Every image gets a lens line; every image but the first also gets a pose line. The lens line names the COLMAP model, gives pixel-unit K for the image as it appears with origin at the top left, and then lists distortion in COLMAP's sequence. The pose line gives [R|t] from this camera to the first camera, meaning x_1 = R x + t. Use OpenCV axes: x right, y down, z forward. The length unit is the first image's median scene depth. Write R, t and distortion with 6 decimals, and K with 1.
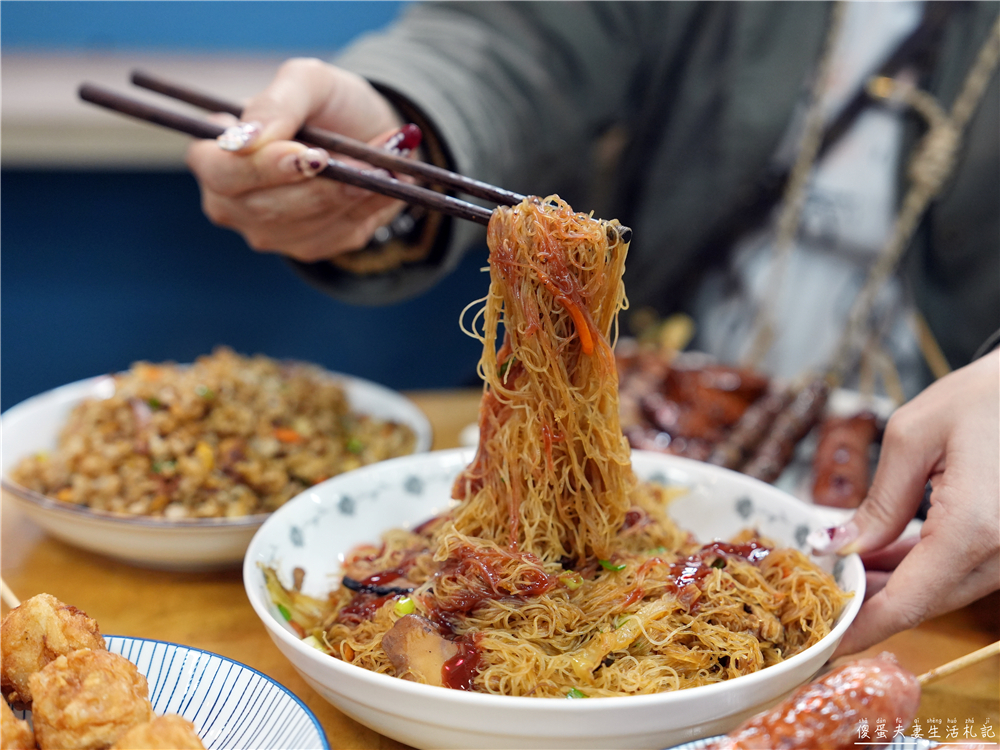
lens RADIAL K [[1637.1, 0, 500.0], [0, 1637.1, 375.0], [0, 0, 1]] dist [-0.024135, -0.010485]
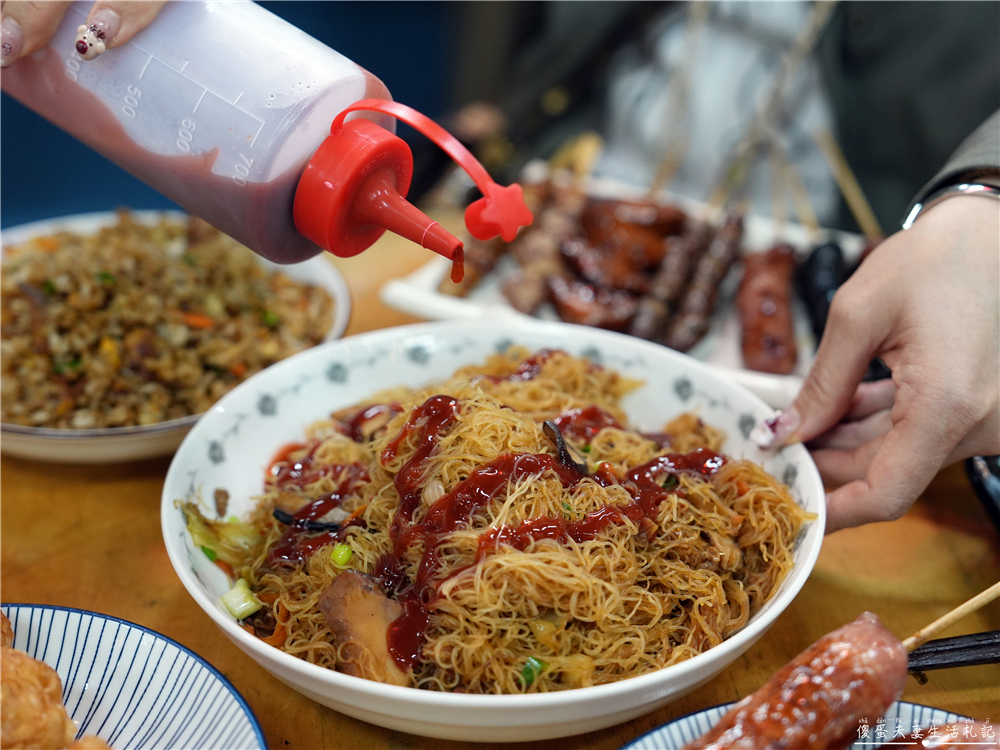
lens RADIAL K [[1369.9, 0, 500.0], [0, 1369.9, 375.0], [0, 0, 1]] dist [0.032359, -0.111385]
pose [[0.996070, -0.042985, 0.077436, -0.023462], [0.025033, 0.975314, 0.219397, -0.121708], [-0.084955, -0.216597, 0.972558, 0.253262]]
